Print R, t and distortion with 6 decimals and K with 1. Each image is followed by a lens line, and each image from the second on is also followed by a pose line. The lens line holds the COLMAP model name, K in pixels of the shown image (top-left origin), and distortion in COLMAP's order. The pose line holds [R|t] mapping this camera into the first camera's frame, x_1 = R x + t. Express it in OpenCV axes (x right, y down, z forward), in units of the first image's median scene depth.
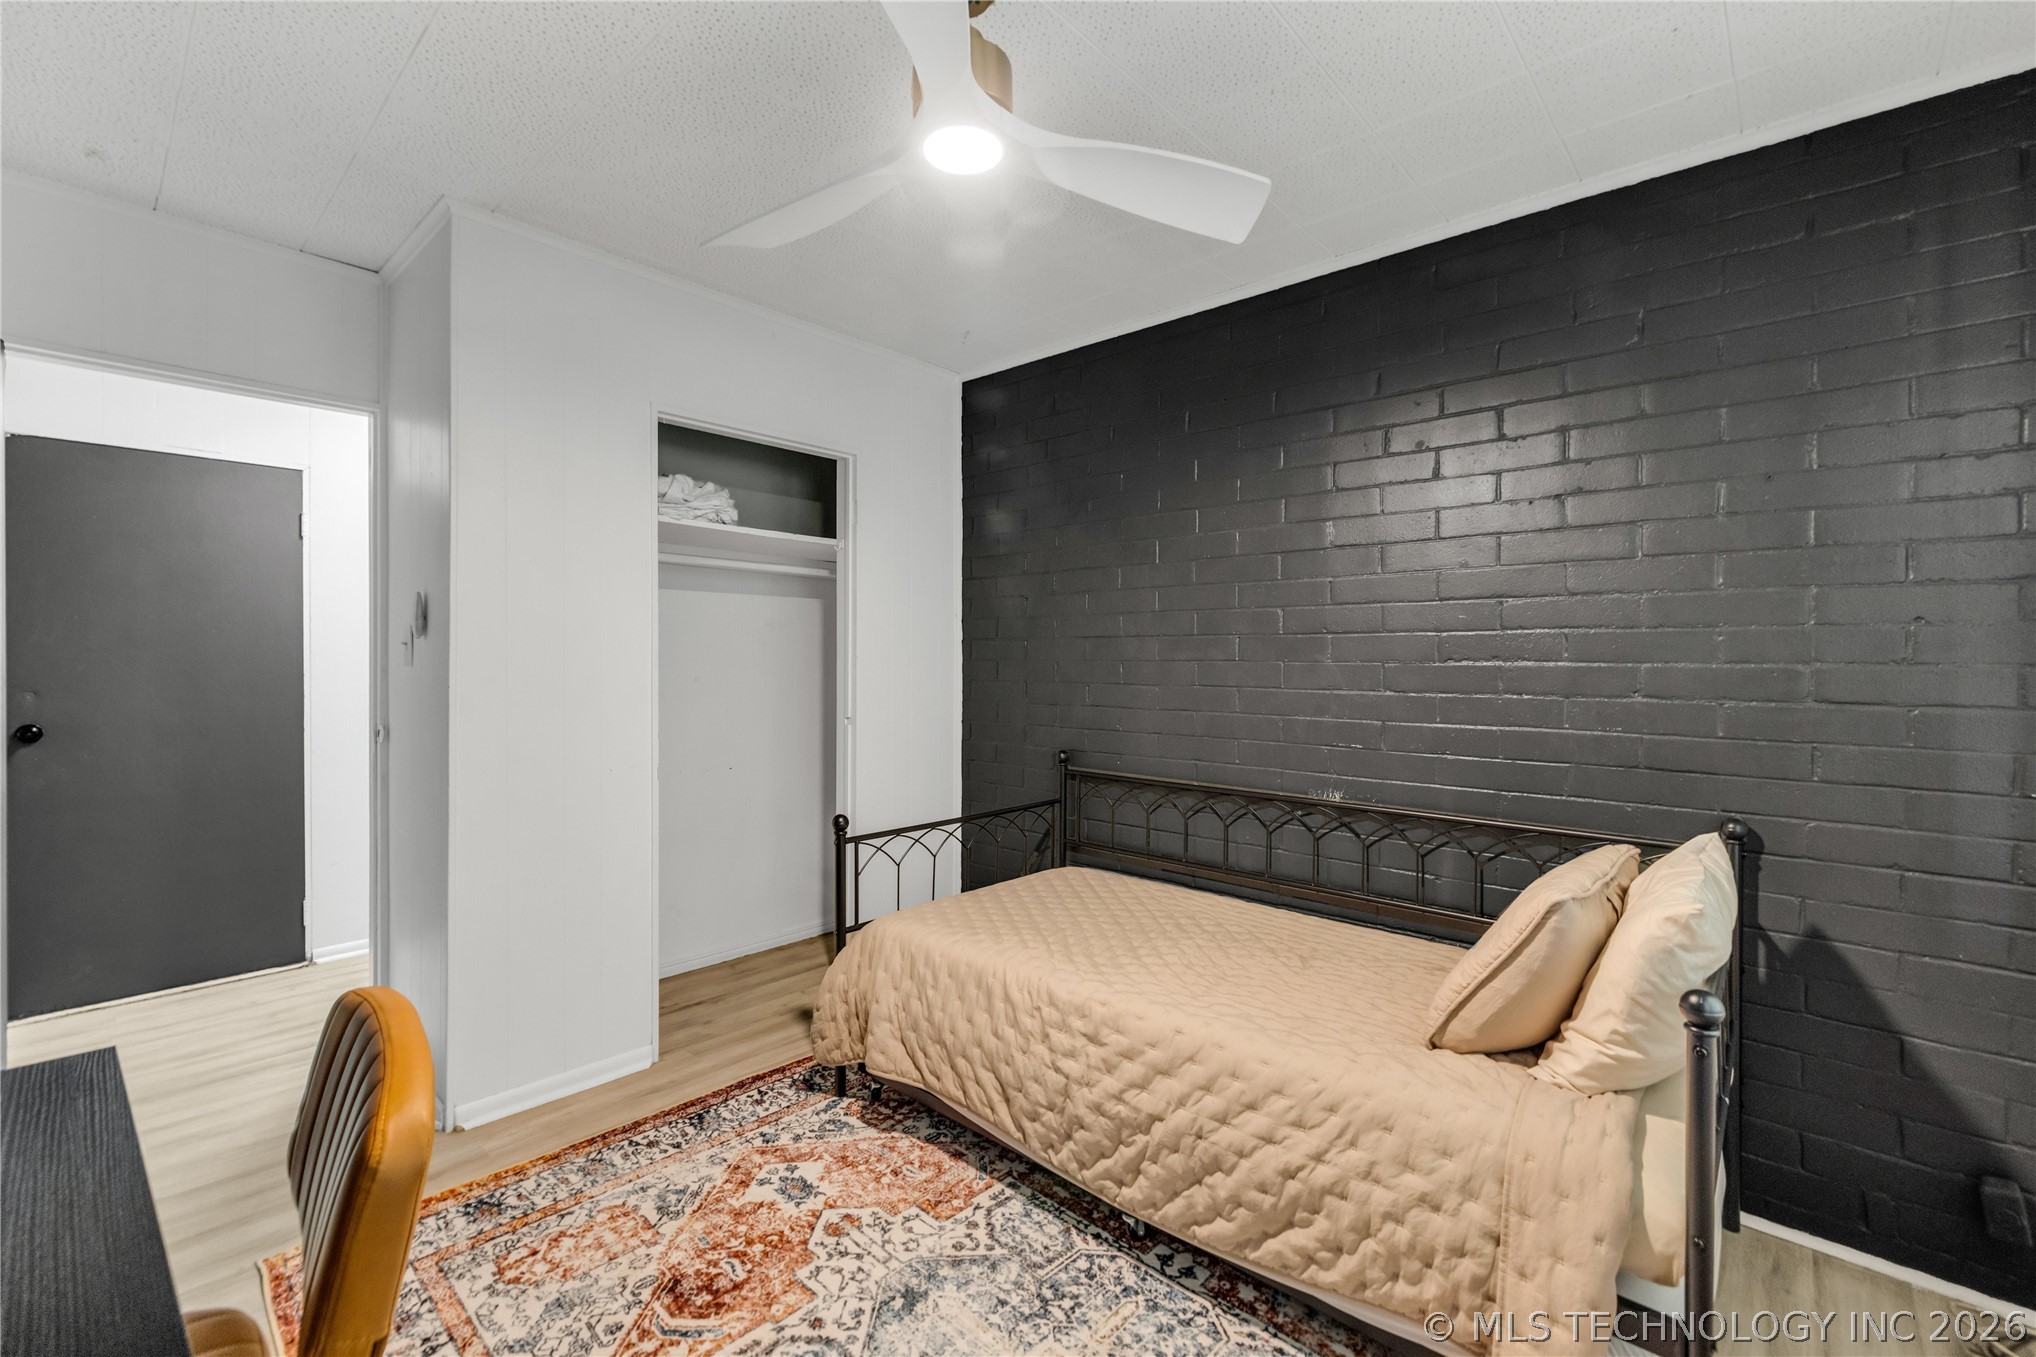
lens RADIAL K [[855.8, 0, 1022.2], [0, 855.8, 650.4], [0, 0, 1]] dist [-0.001163, 0.000153]
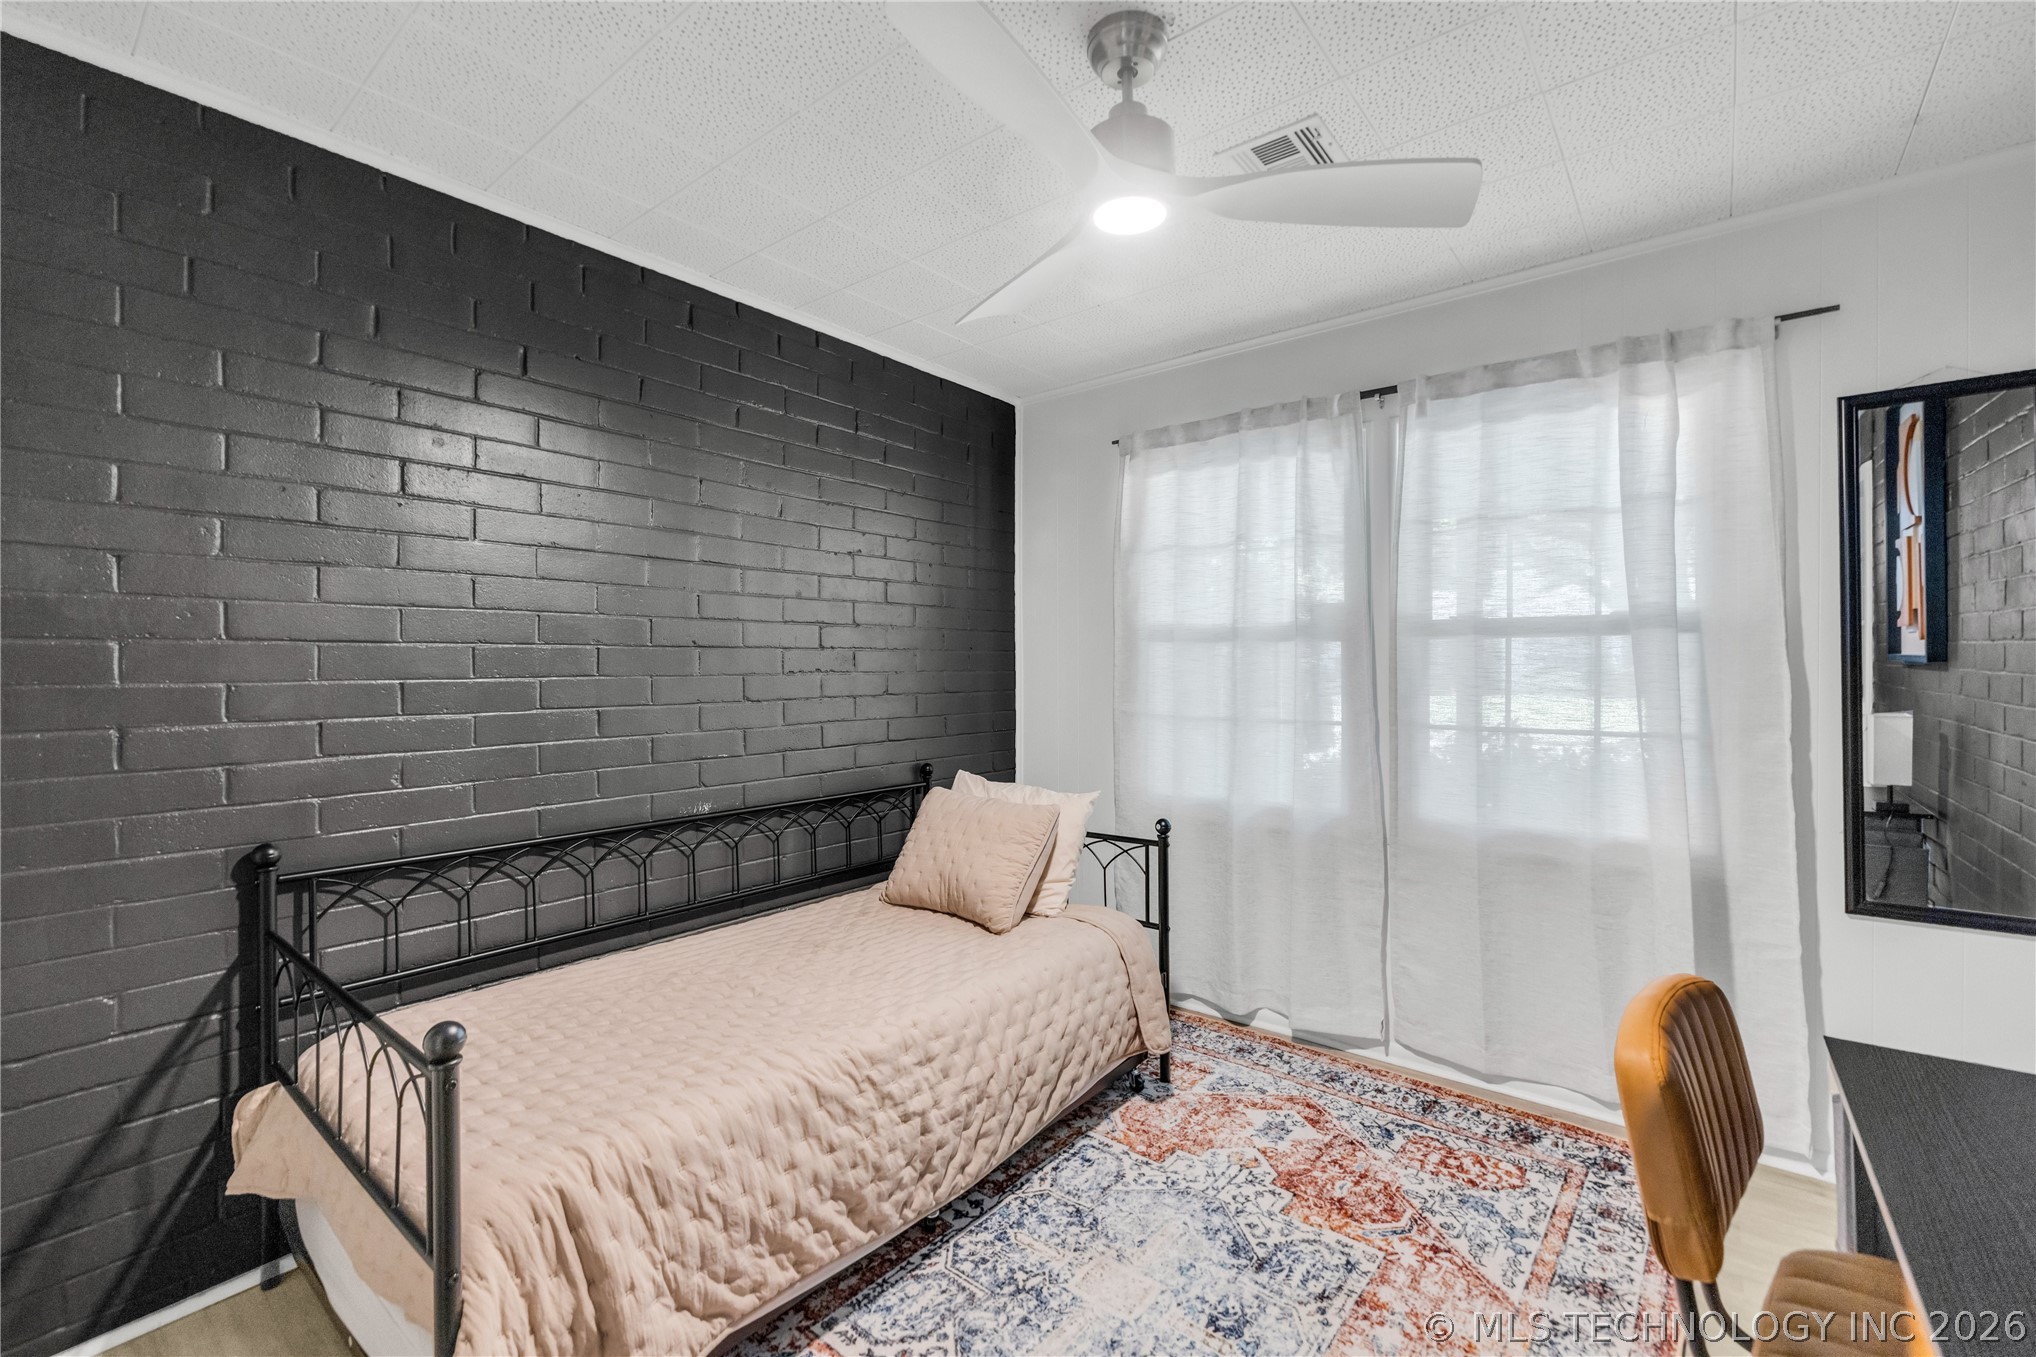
lens RADIAL K [[861.0, 0, 1018.6], [0, 861.0, 654.9], [0, 0, 1]] dist [-0.000756, 0.000352]
pose [[-0.044534, 0.001075, 0.999007, -0.890850], [-0.007546, 0.999971, -0.001412, -0.013149], [-0.998979, -0.007601, -0.044524, 0.914856]]
